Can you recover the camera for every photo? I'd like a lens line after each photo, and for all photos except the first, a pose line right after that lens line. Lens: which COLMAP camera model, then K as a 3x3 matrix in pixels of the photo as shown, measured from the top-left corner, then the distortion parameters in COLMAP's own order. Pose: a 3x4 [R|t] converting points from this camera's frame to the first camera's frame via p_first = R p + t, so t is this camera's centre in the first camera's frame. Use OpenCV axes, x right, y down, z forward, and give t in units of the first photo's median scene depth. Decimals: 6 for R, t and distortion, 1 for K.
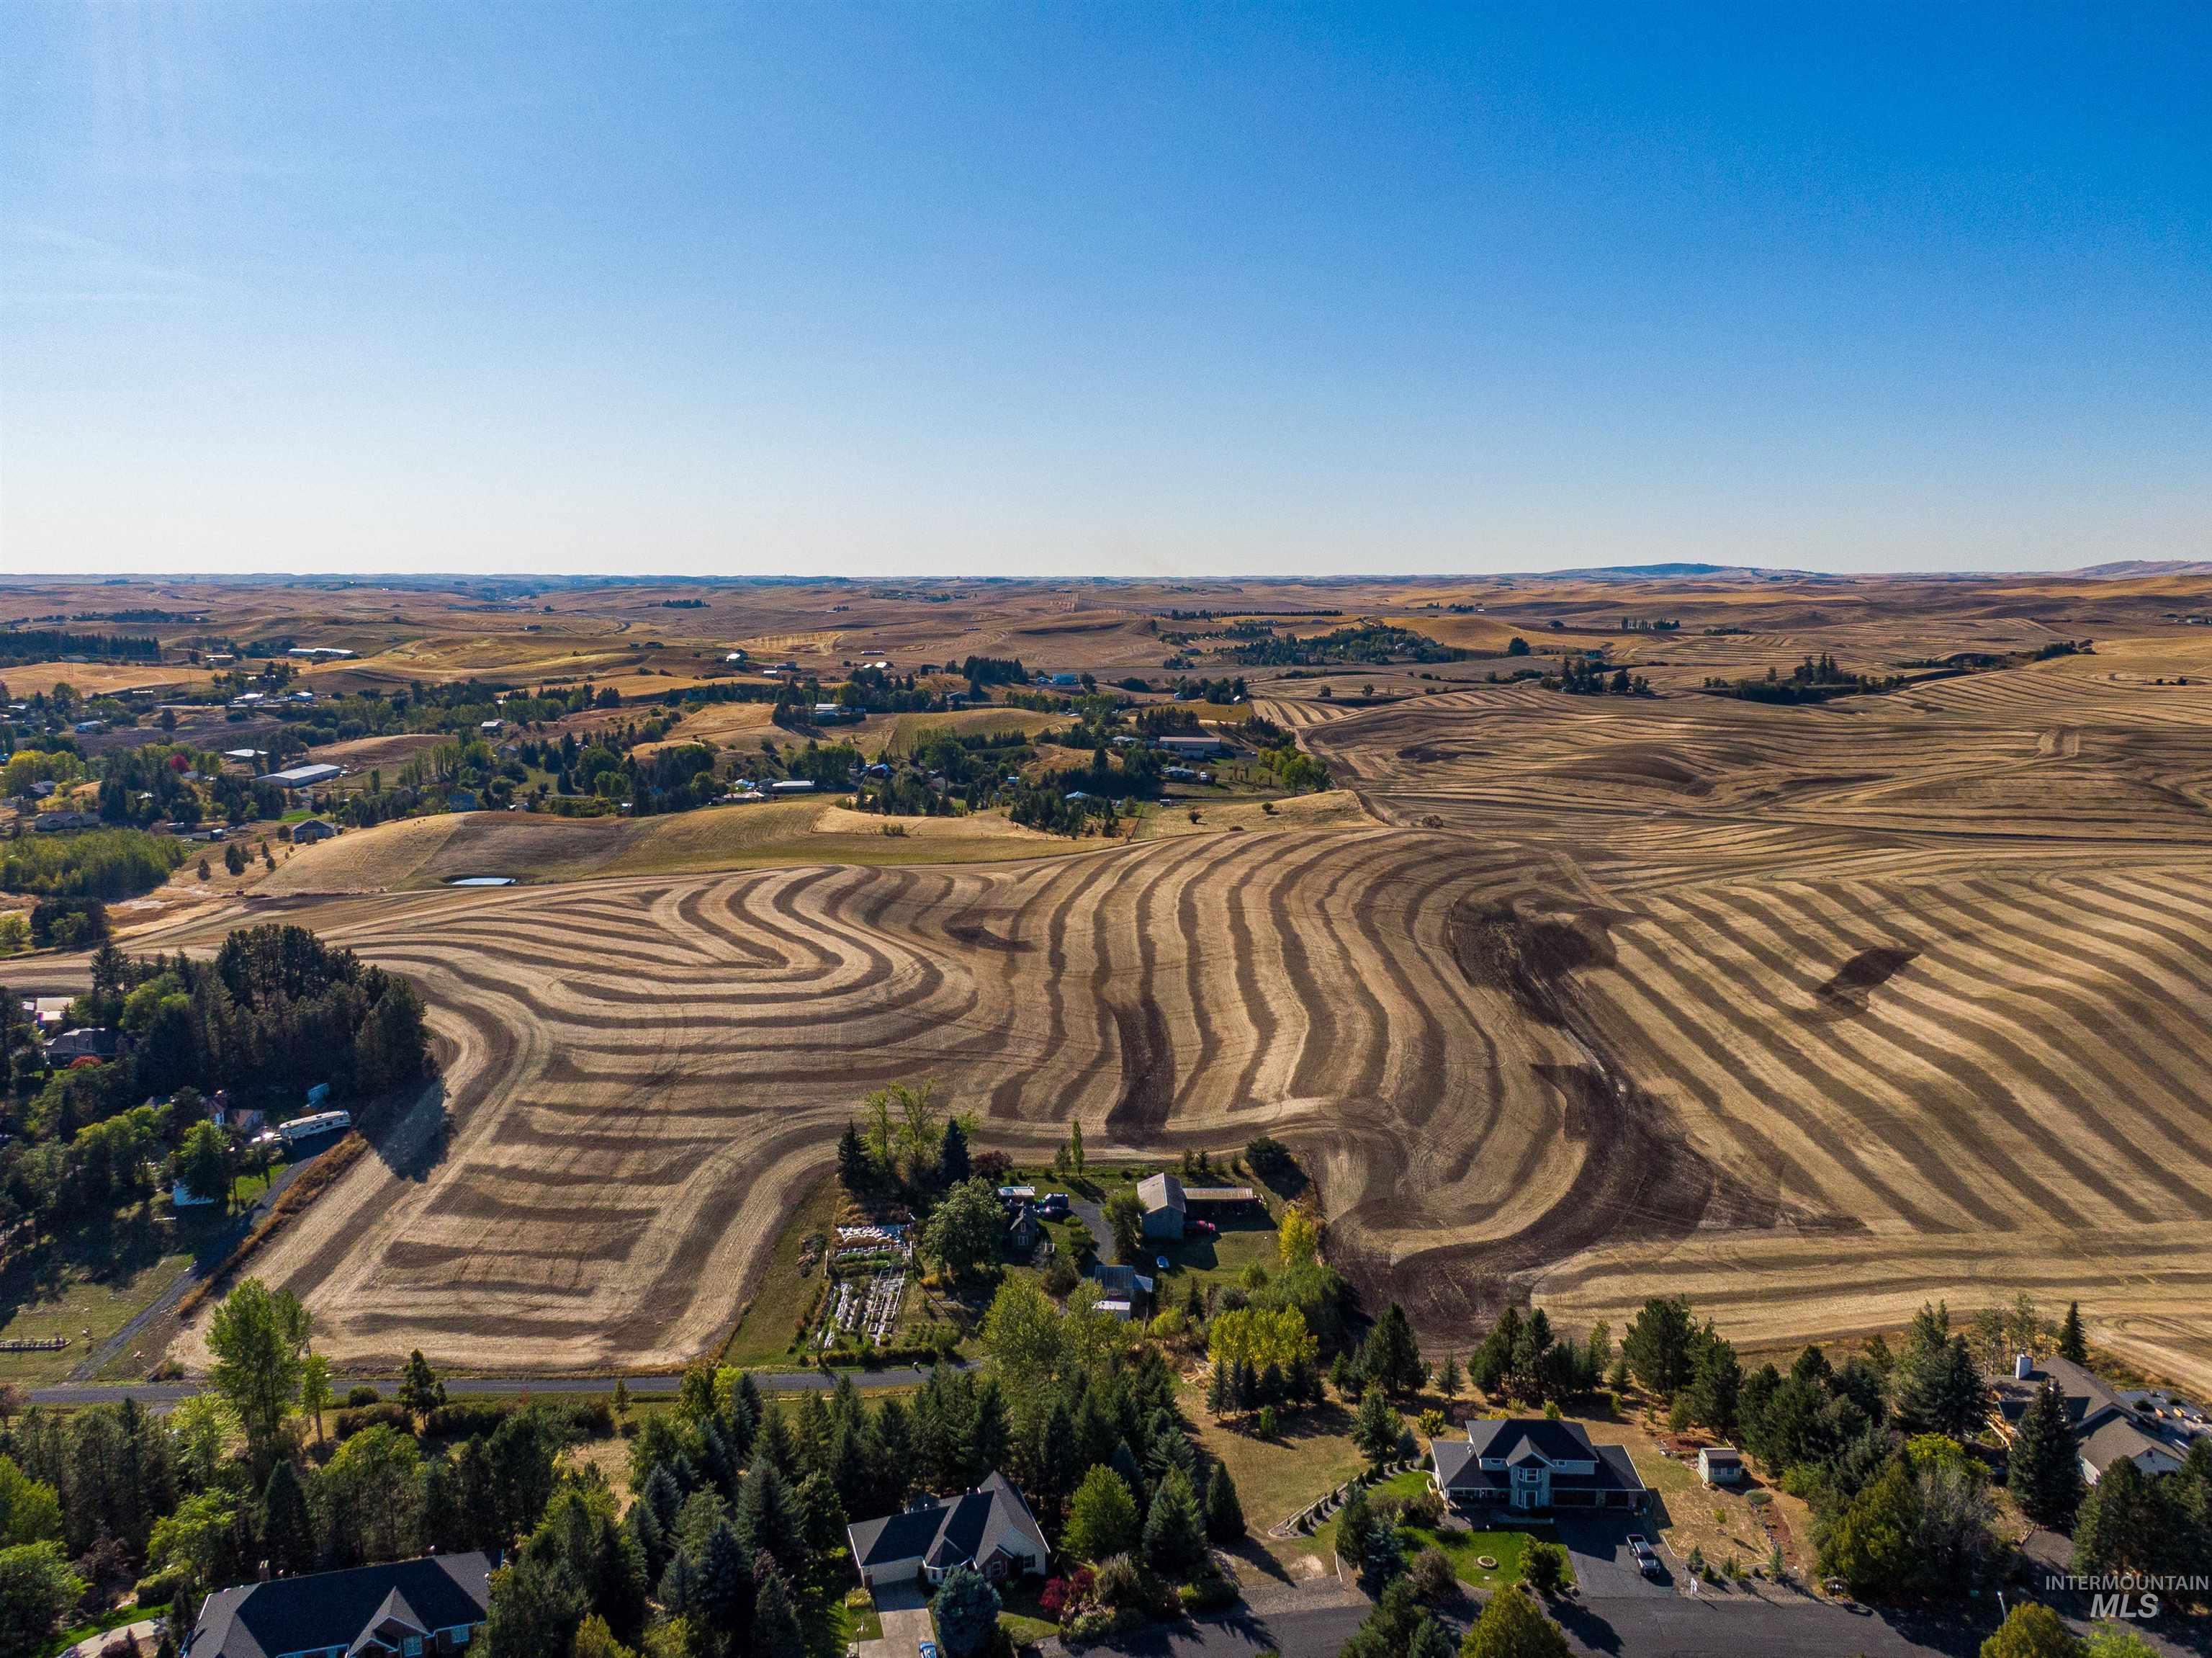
lens RADIAL K [[1612.9, 0, 1095.7], [0, 1612.9, 806.7], [0, 0, 1]] dist [0.048175, -0.069456]
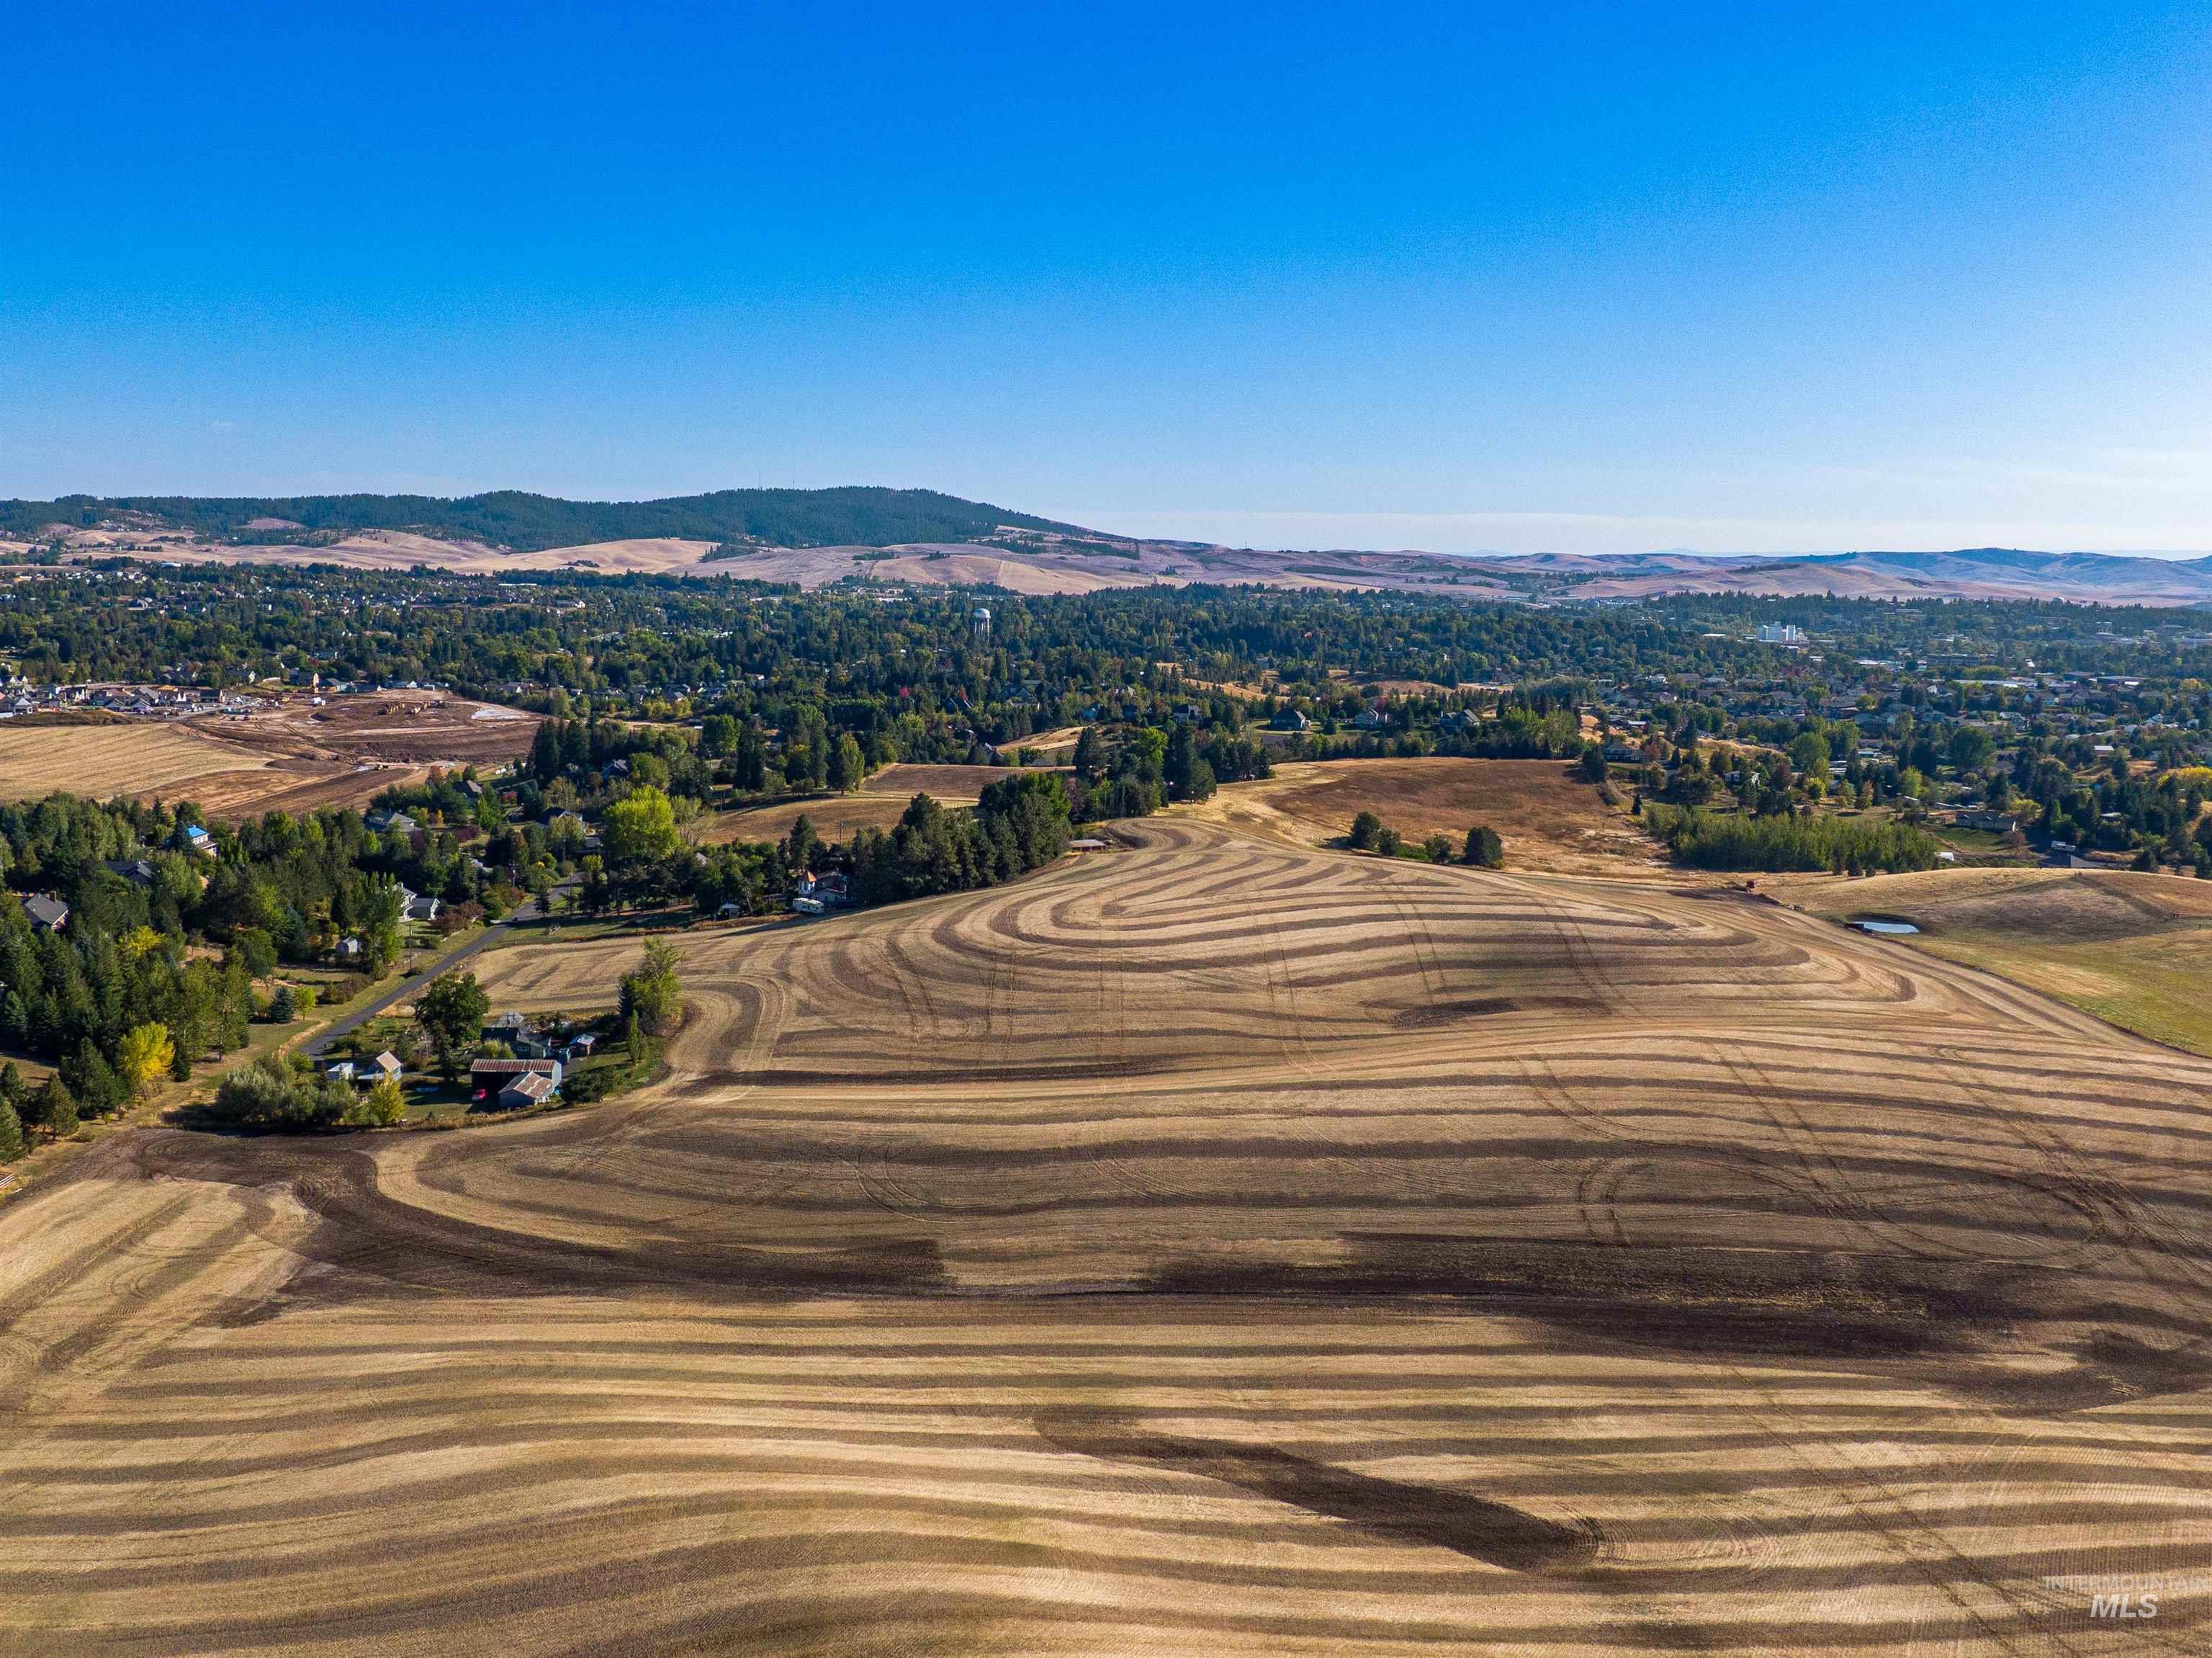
lens RADIAL K [[2068.9, 0, 1108.1], [0, 2068.9, 820.7], [0, 0, 1]] dist [0.032264, -0.014502]
pose [[0.016418, 0.133951, -0.990852, 1.209887], [-0.170161, 0.976904, 0.129246, -0.138029], [0.985280, 0.166482, 0.038832, 1.153213]]
